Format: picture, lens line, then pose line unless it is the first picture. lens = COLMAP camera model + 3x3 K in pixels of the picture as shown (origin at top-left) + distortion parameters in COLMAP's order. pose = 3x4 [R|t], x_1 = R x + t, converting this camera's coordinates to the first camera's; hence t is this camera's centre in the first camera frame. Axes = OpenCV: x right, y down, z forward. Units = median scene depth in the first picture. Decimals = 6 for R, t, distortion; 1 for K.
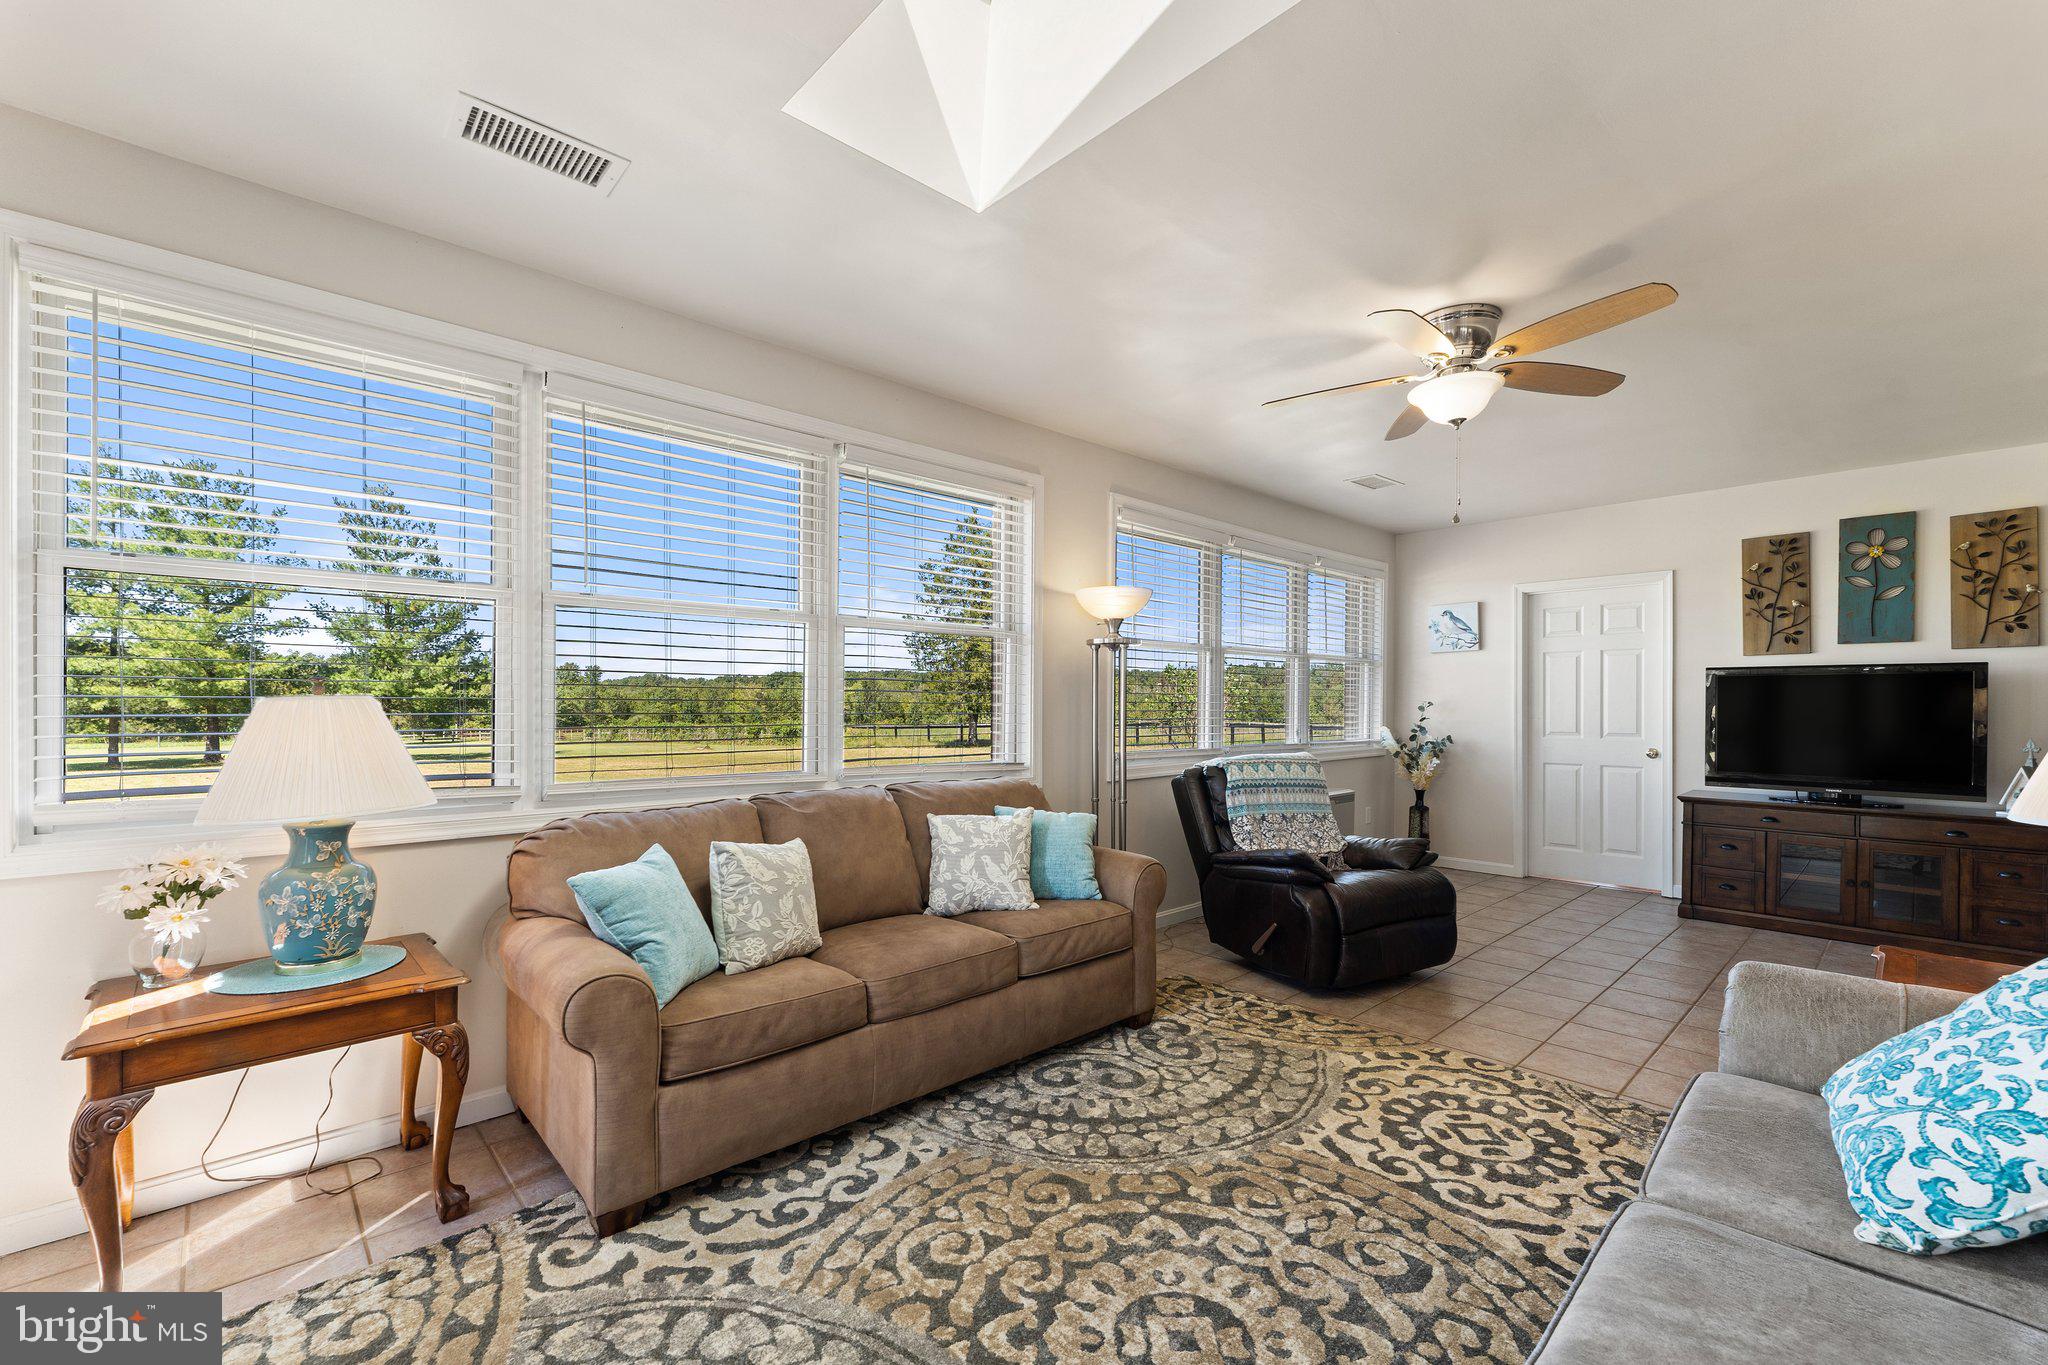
lens RADIAL K [[828.7, 0, 1029.2], [0, 828.7, 696.3], [0, 0, 1]] dist [0.000322, -0.000165]
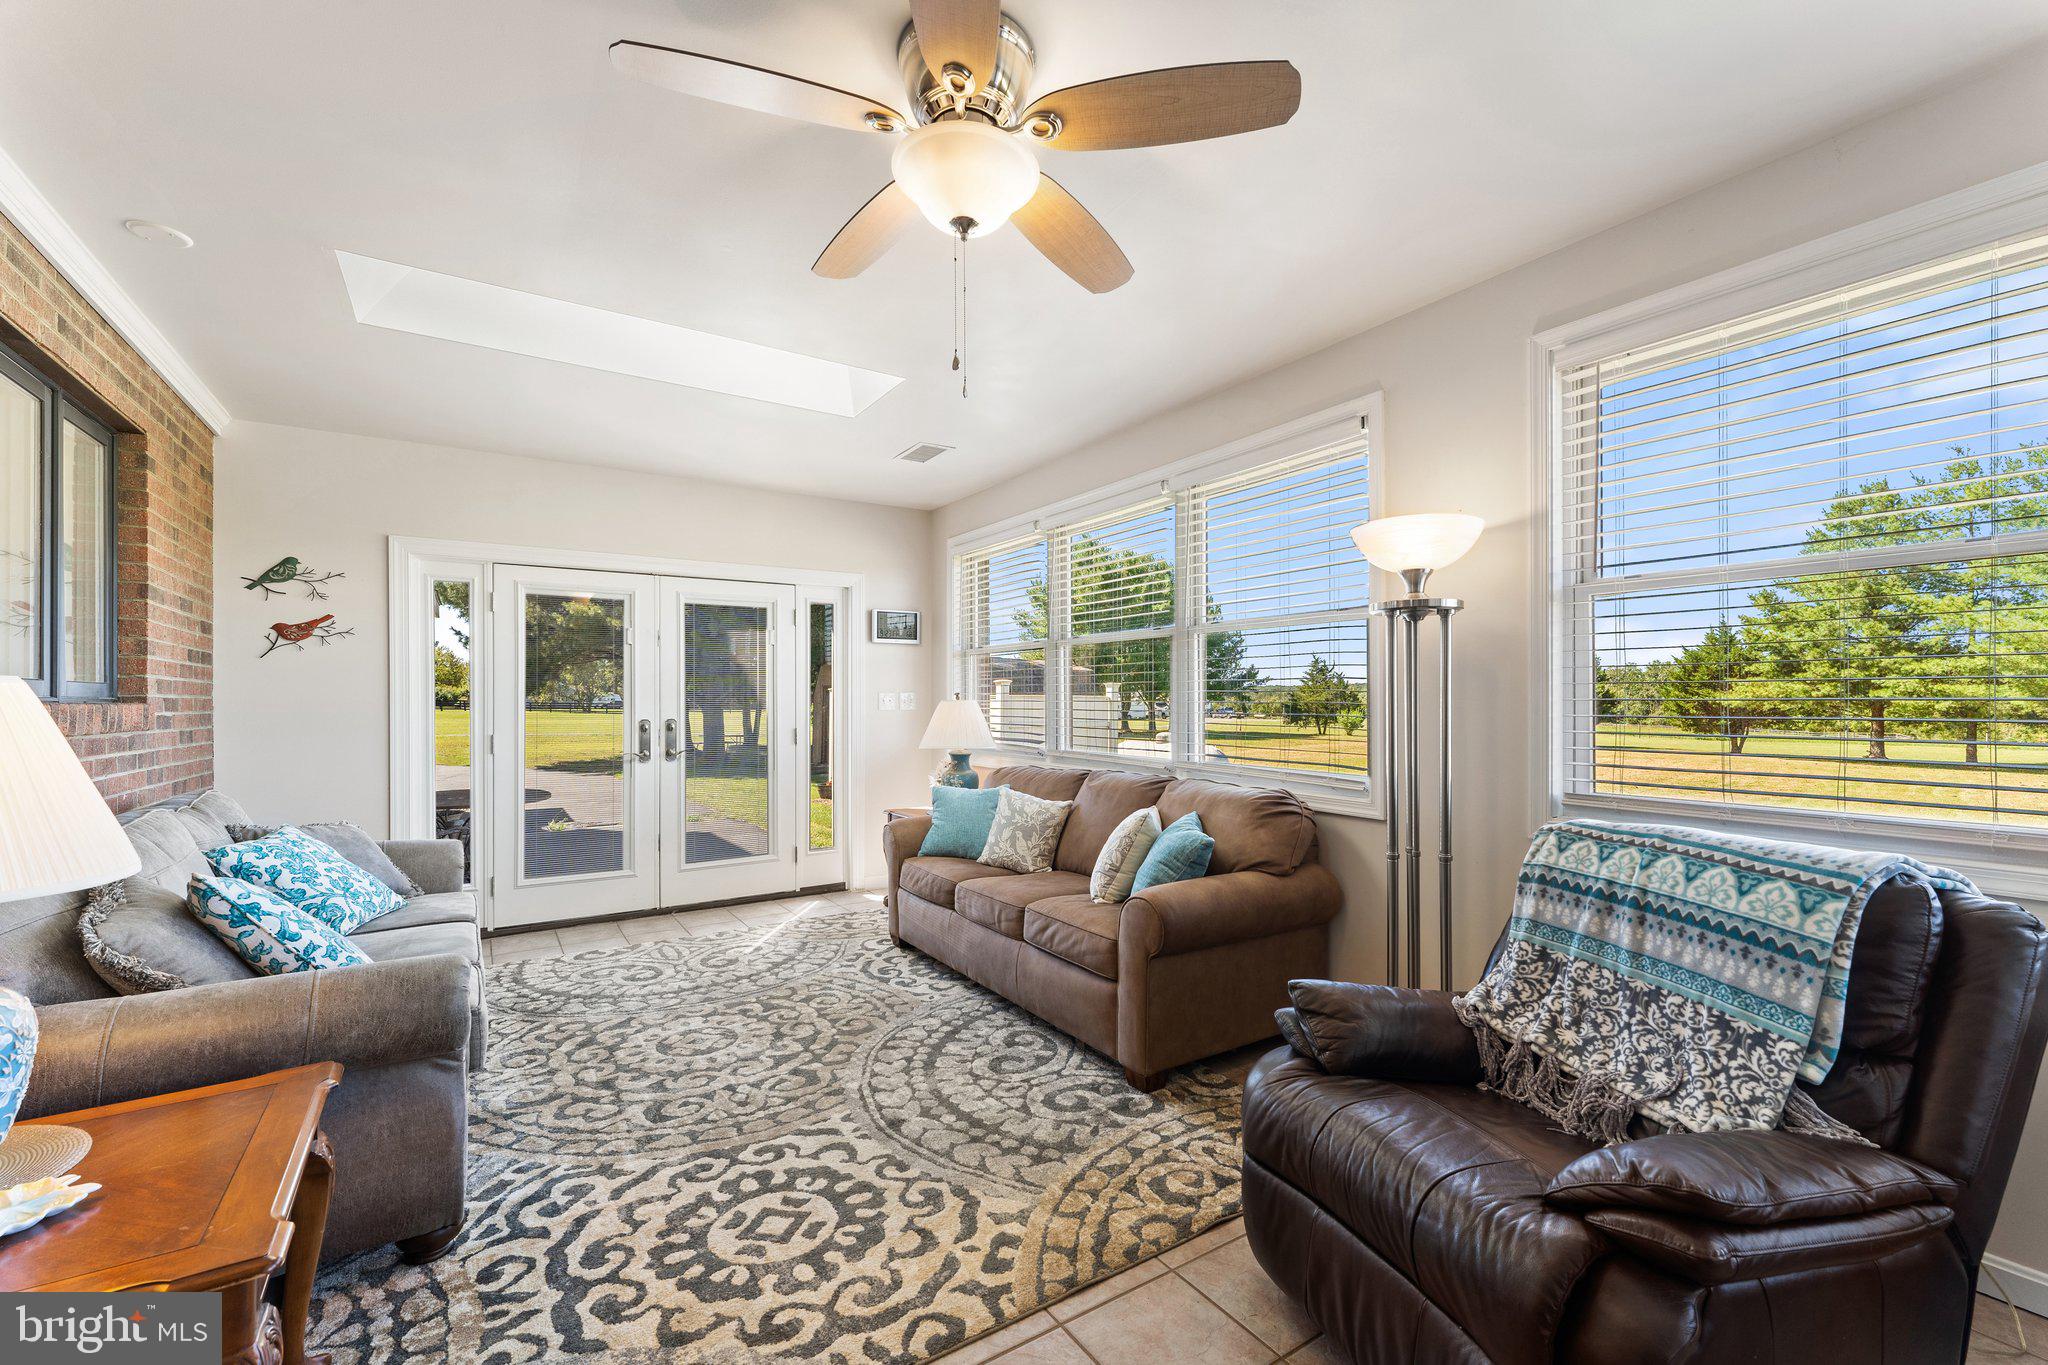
lens RADIAL K [[828.7, 0, 1022.5], [0, 828.7, 696.6], [0, 0, 1]] dist [0.000322, -0.000165]
pose [[-0.150631, -0.009930, -0.988540, 1.360028], [0.010443, 0.999878, -0.011635, 0.025530], [0.988535, -0.012076, -0.150509, 1.423111]]
